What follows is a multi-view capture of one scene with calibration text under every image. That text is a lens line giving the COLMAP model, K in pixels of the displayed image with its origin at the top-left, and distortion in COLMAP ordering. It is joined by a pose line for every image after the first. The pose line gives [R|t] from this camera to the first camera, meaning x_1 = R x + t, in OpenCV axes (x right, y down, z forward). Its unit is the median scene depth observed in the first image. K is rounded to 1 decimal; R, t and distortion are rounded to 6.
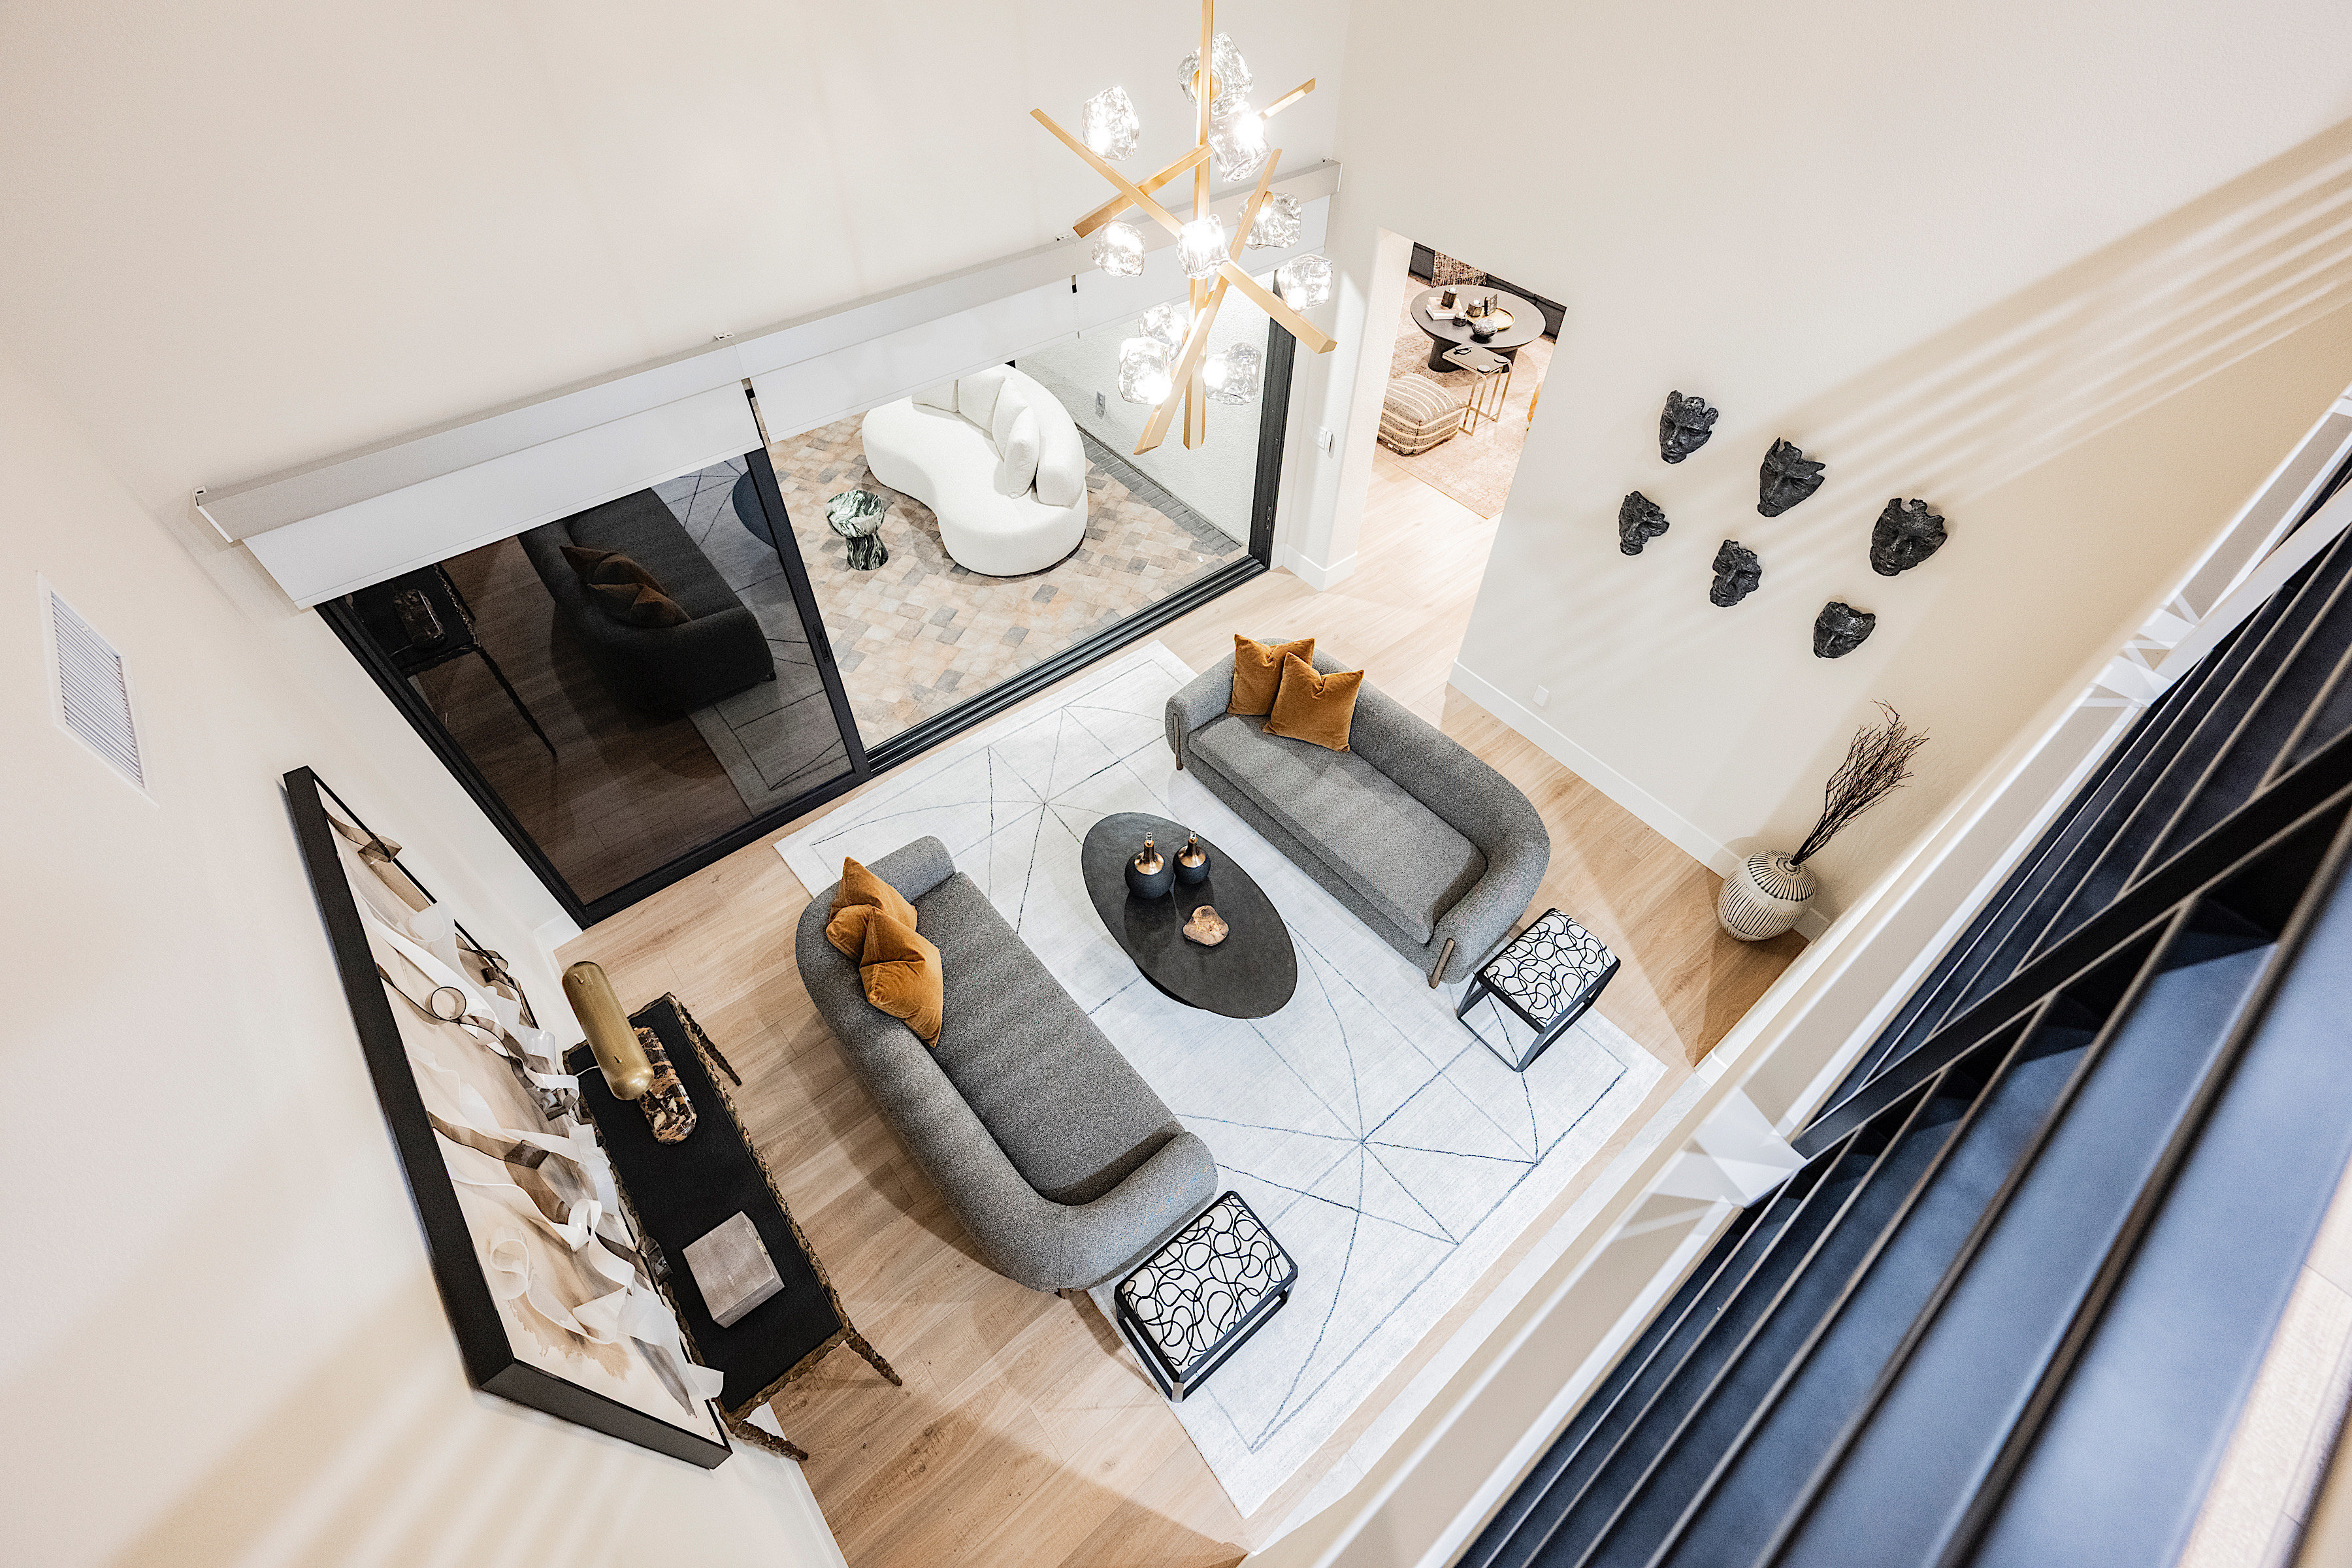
lens RADIAL K [[998.9, 0, 1179.1], [0, 998.9, 778.1], [0, 0, 1]] dist [-0.002881, -0.000178]
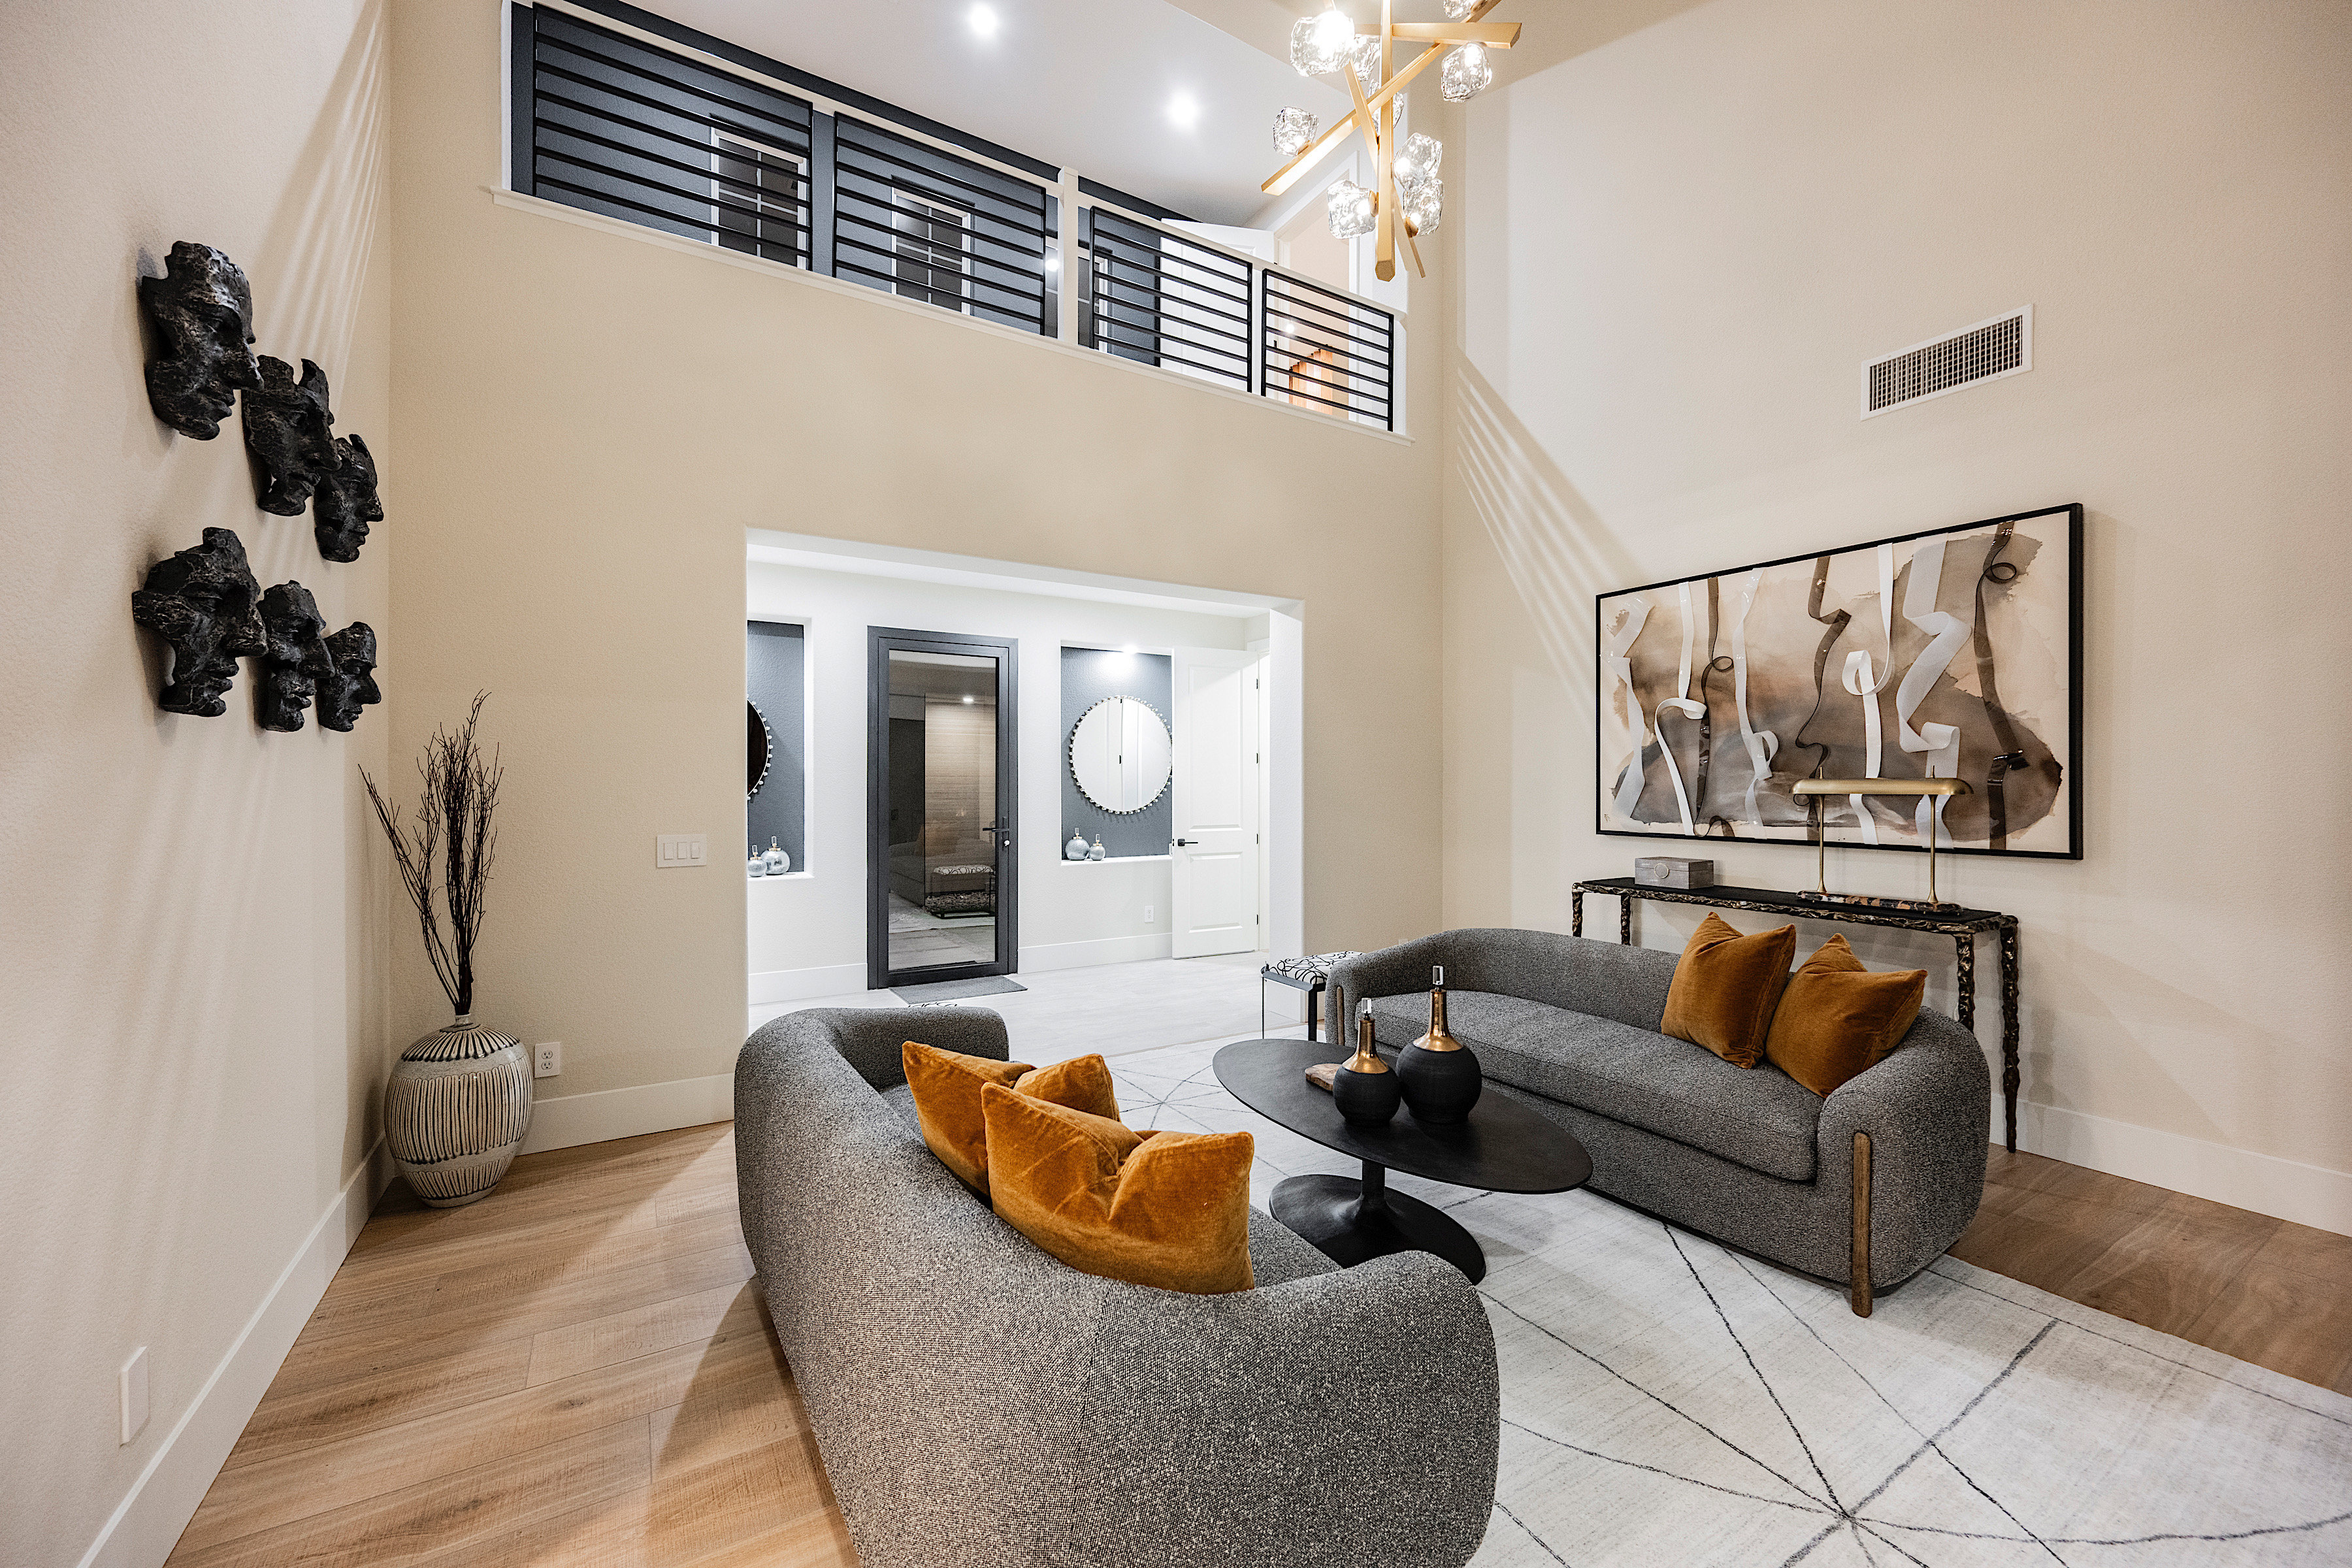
lens RADIAL K [[916.0, 0, 1180.6], [0, 916.0, 781.6], [0, 0, 1]] dist [-0.000911, 0.000261]
pose [[-0.989701, -0.021651, 0.141505, 0.051687], [0.093624, 0.649877, 0.754251, -0.455764], [-0.108291, 0.759731, -0.641157, 1.270420]]
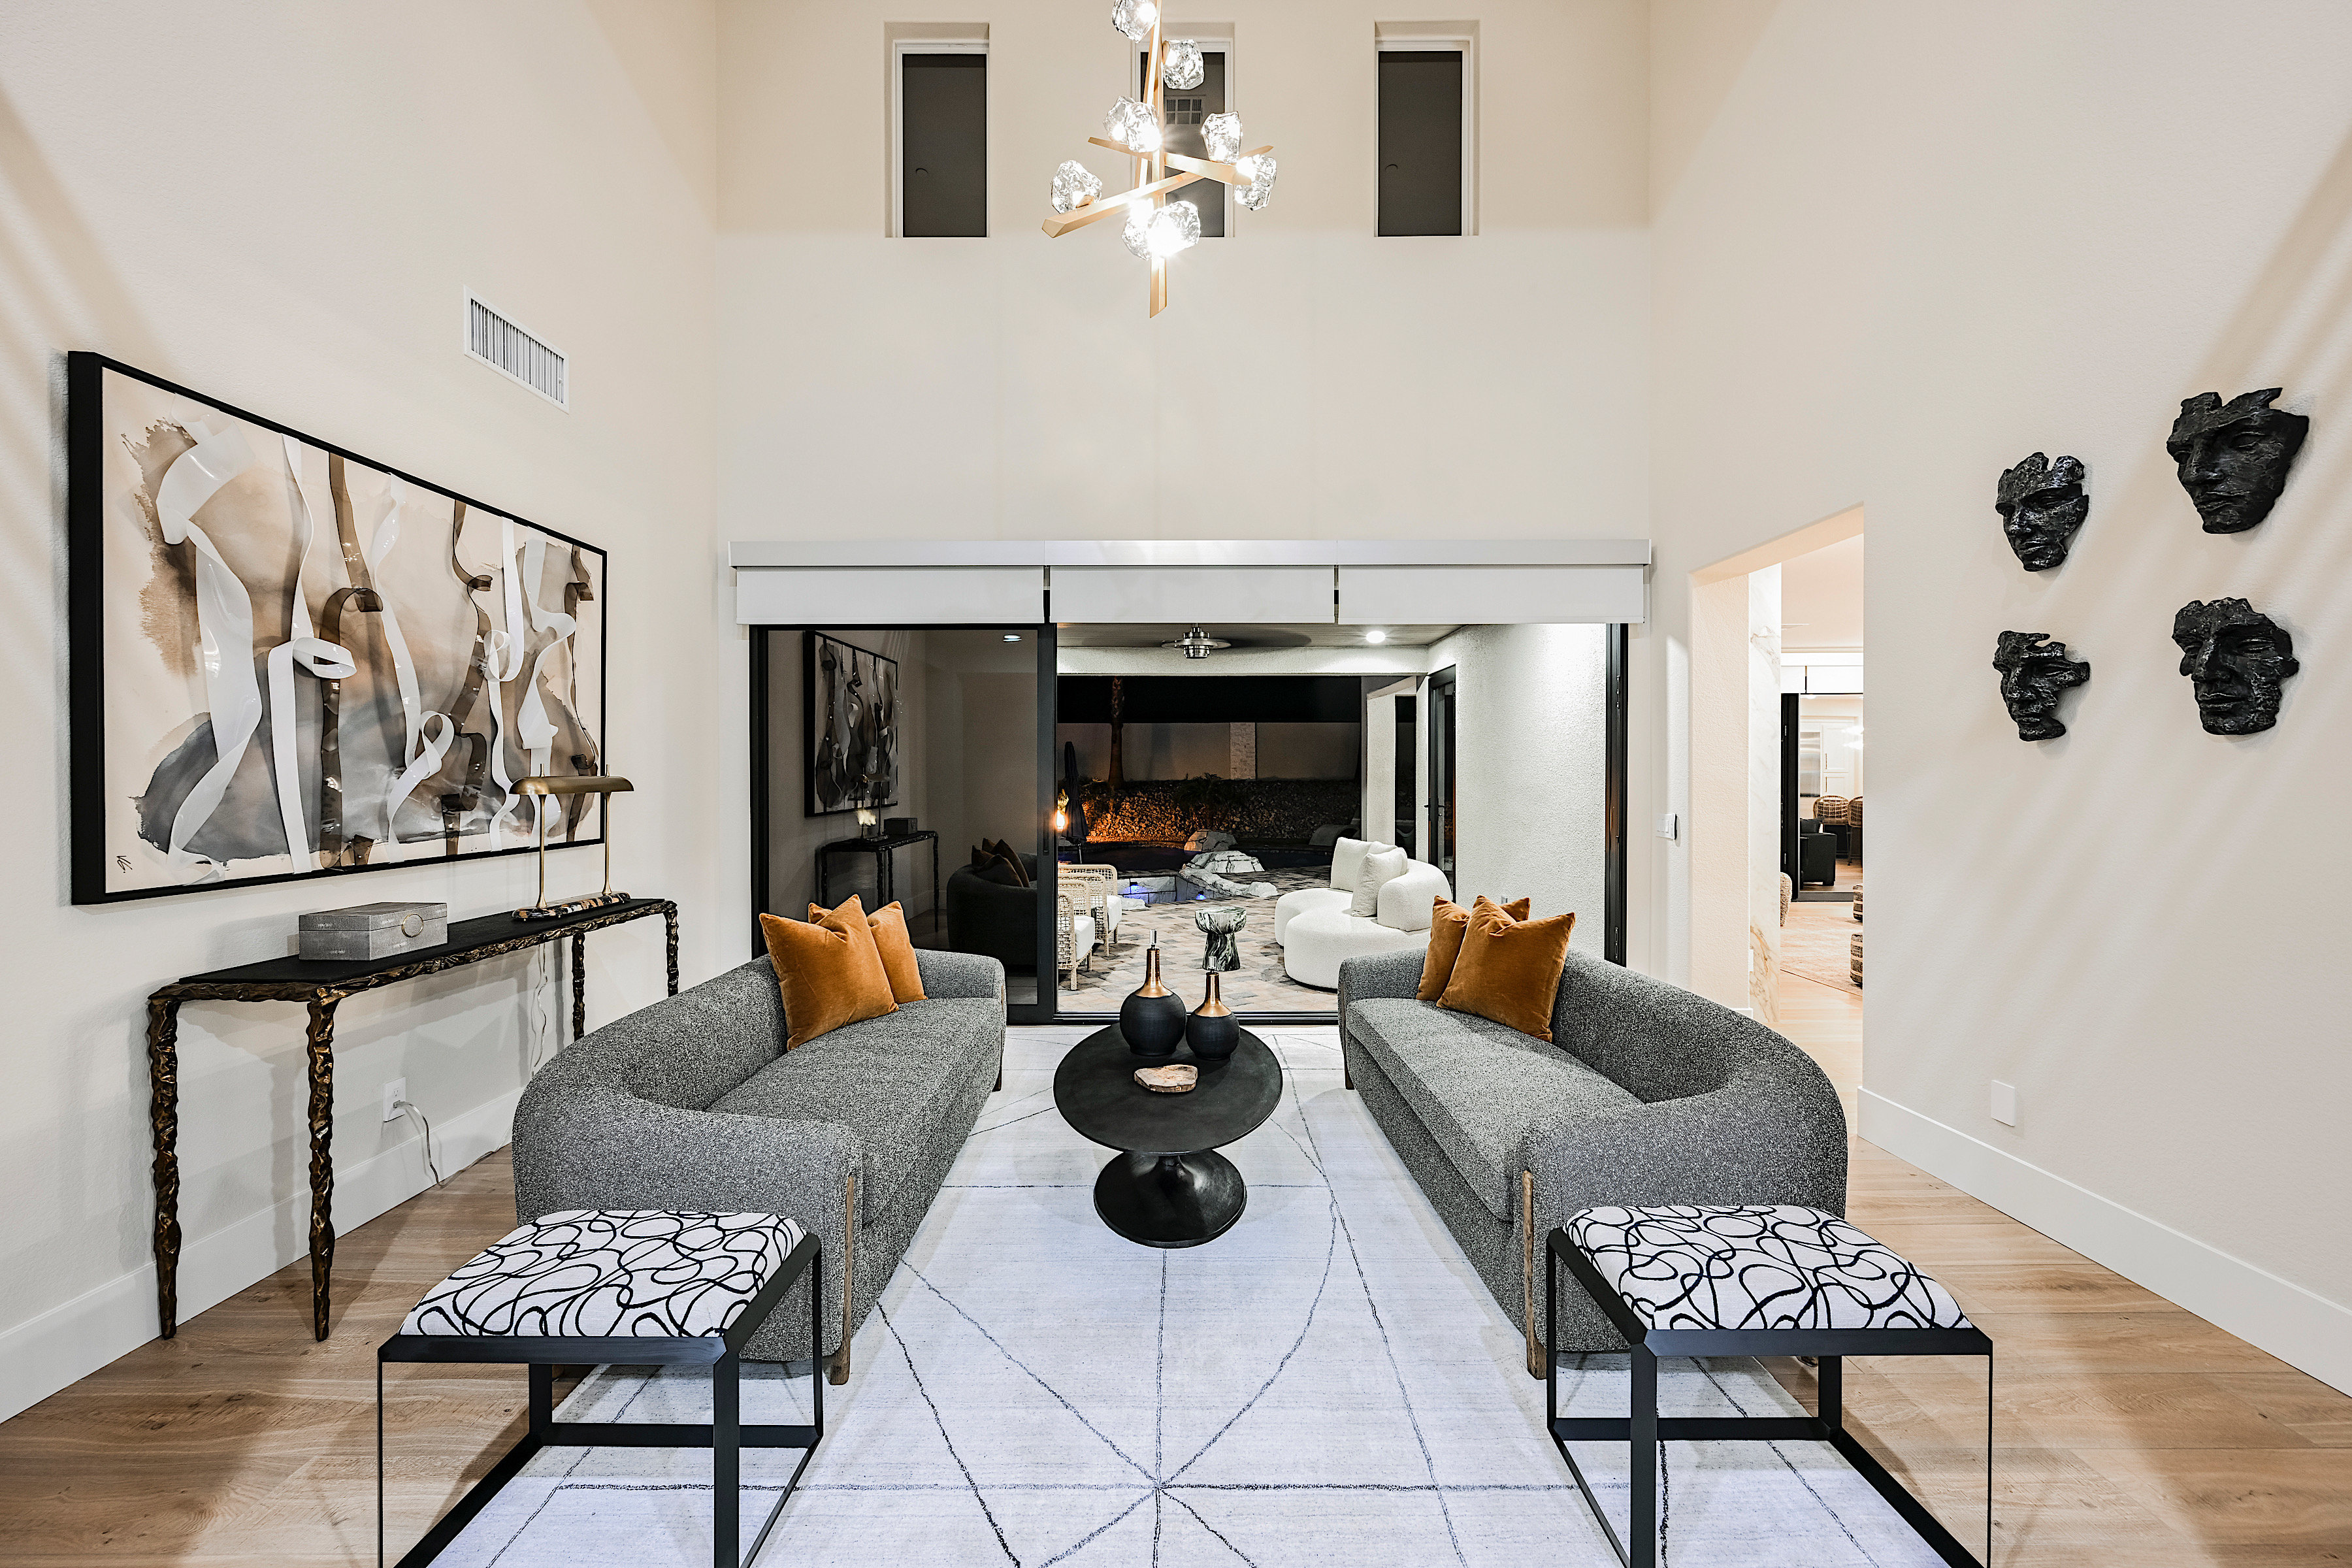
lens RADIAL K [[916.0, 0, 1180.6], [0, 916.0, 781.6], [0, 0, 1]] dist [-0.000911, 0.000261]
pose [[0.768945, -0.017586, -0.639073, 0.430562], [-0.474812, 0.653673, -0.589292, 0.380181], [0.428108, 0.756573, 0.494289, 0.561559]]
